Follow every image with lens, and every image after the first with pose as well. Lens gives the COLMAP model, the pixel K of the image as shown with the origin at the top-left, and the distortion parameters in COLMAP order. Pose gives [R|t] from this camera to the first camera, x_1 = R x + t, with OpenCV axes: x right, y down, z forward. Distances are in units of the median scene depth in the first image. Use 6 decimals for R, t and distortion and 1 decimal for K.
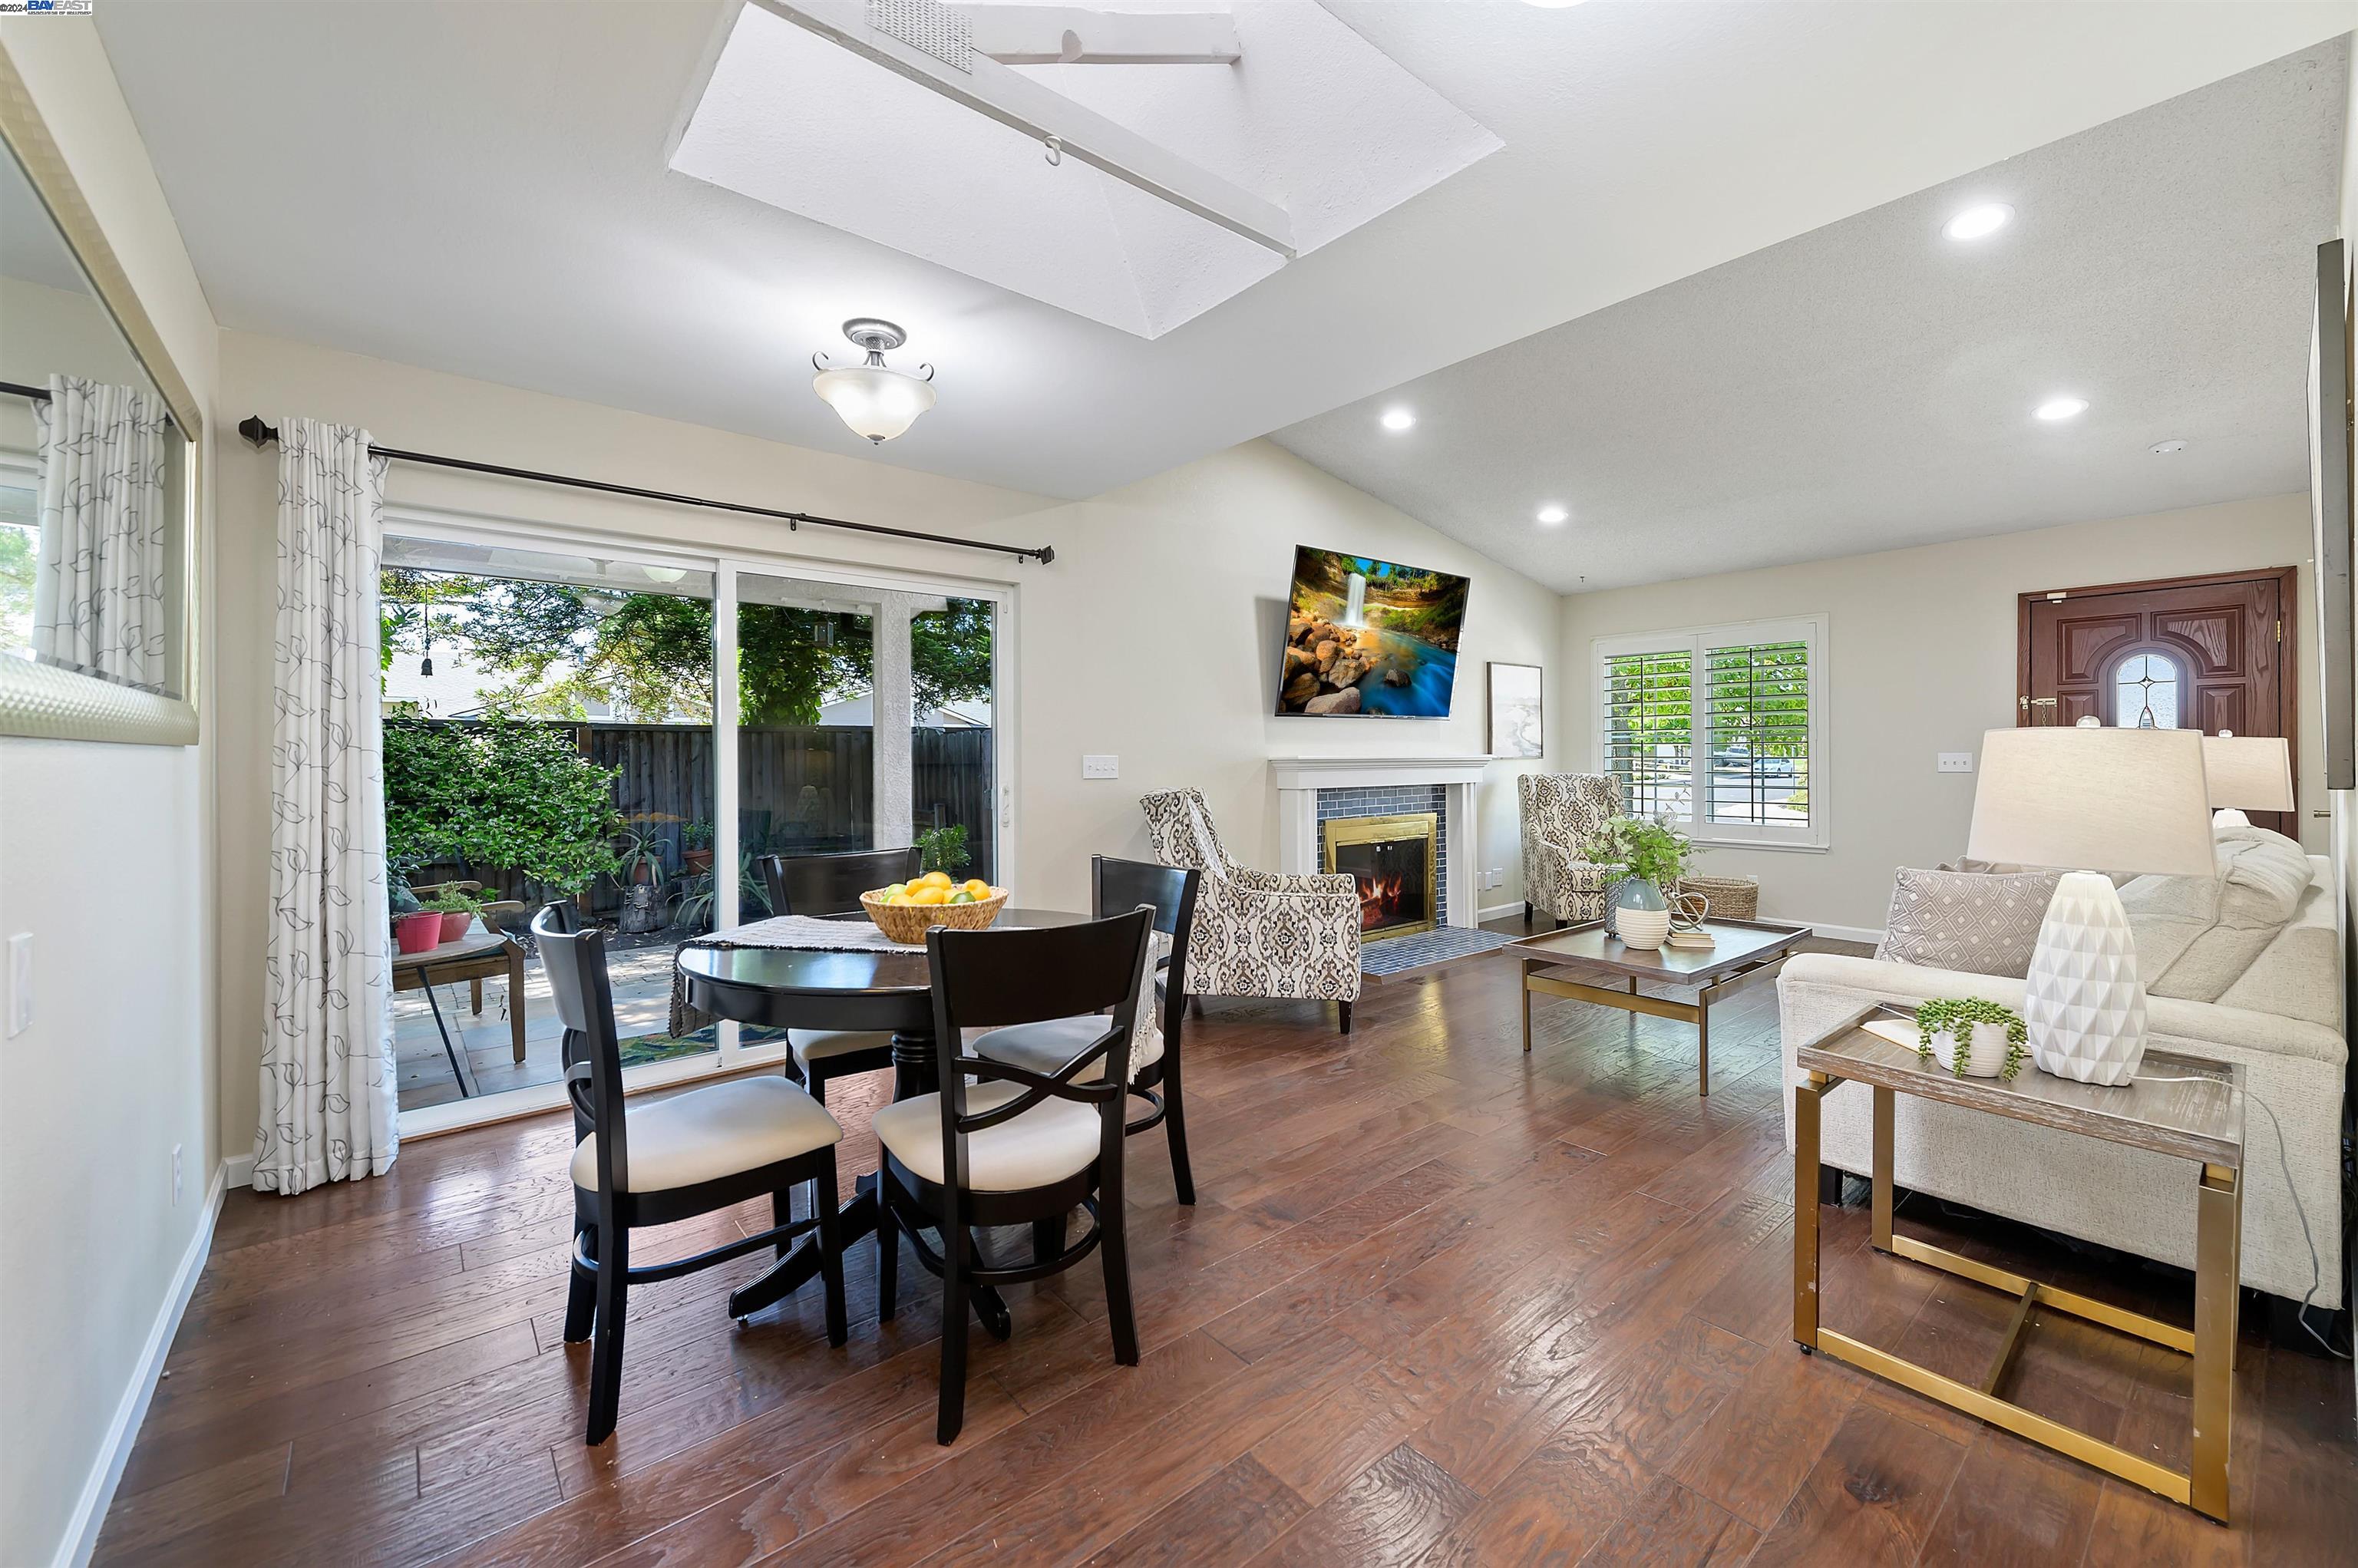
lens RADIAL K [[949.4, 0, 1194.9], [0, 949.4, 763.2], [0, 0, 1]] dist [0.018239, -0.000041]
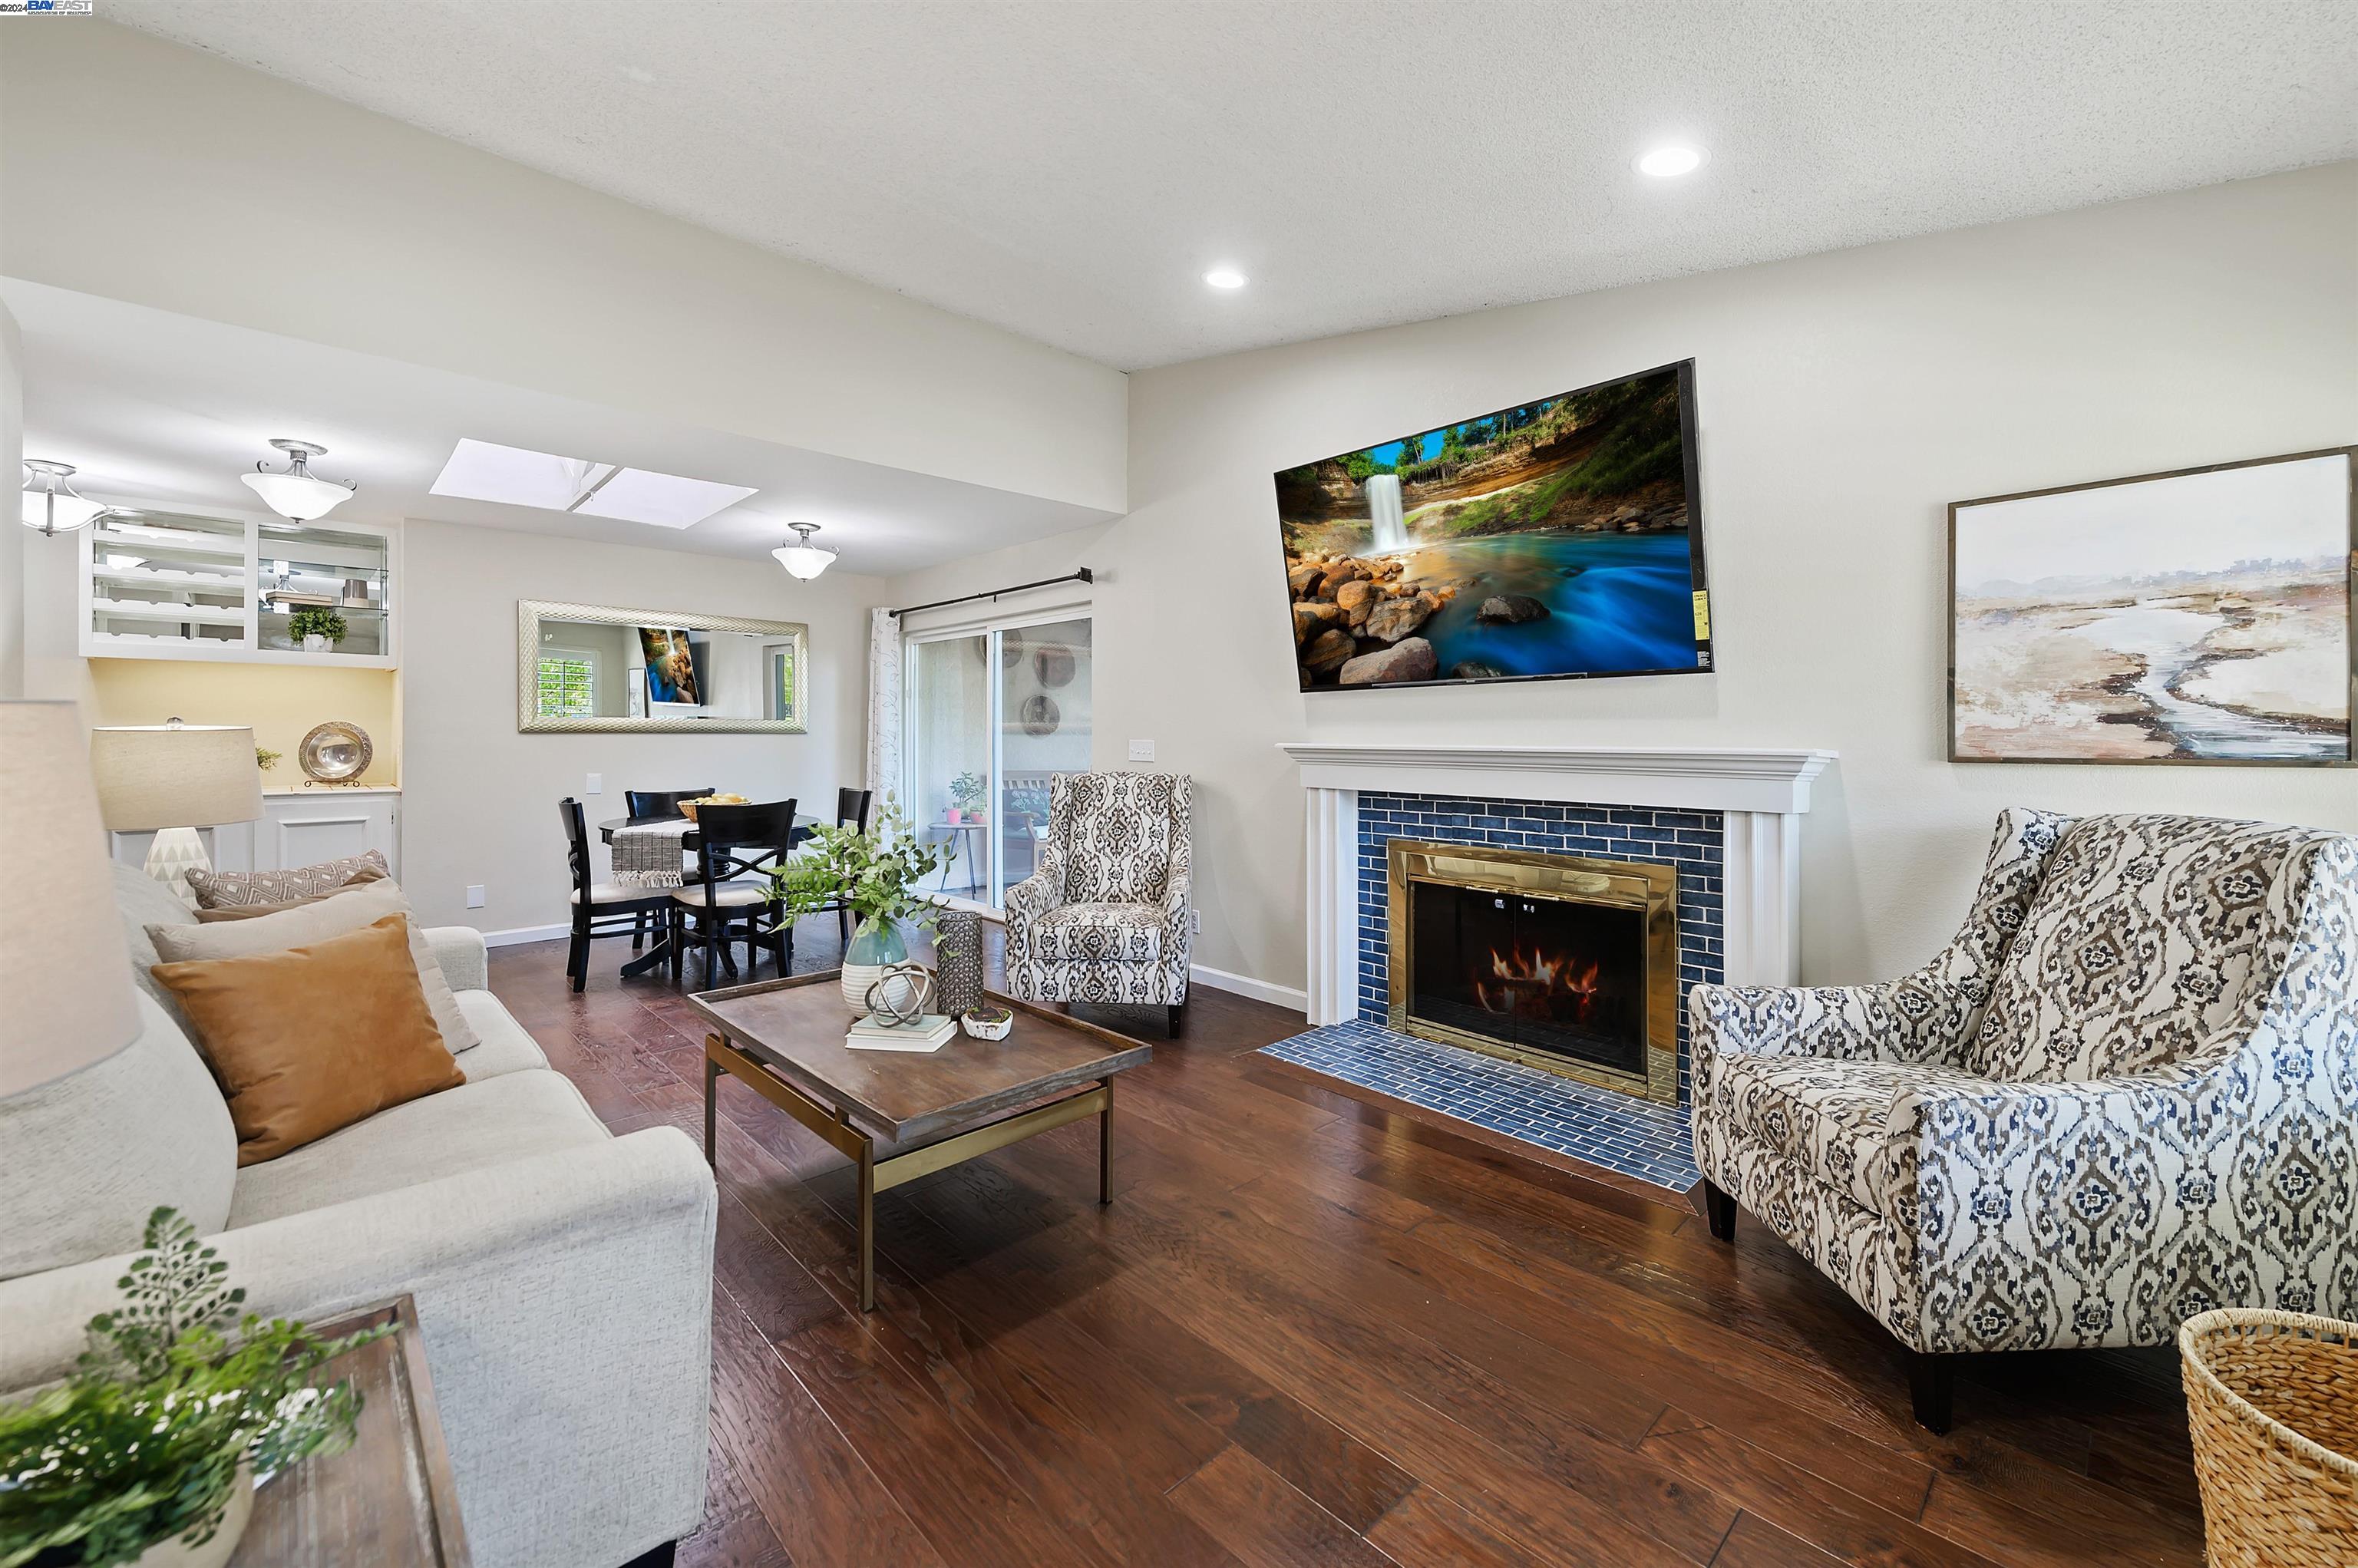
lens RADIAL K [[959.4, 0, 1178.2], [0, 959.4, 712.2], [0, 0, 1]] dist [-0.000160, -0.000100]
pose [[0.048552, -0.008485, -0.998785, 0.839685], [-0.008621, 0.999923, -0.008914, -0.023397], [0.998783, 0.009044, 0.048475, 0.826350]]
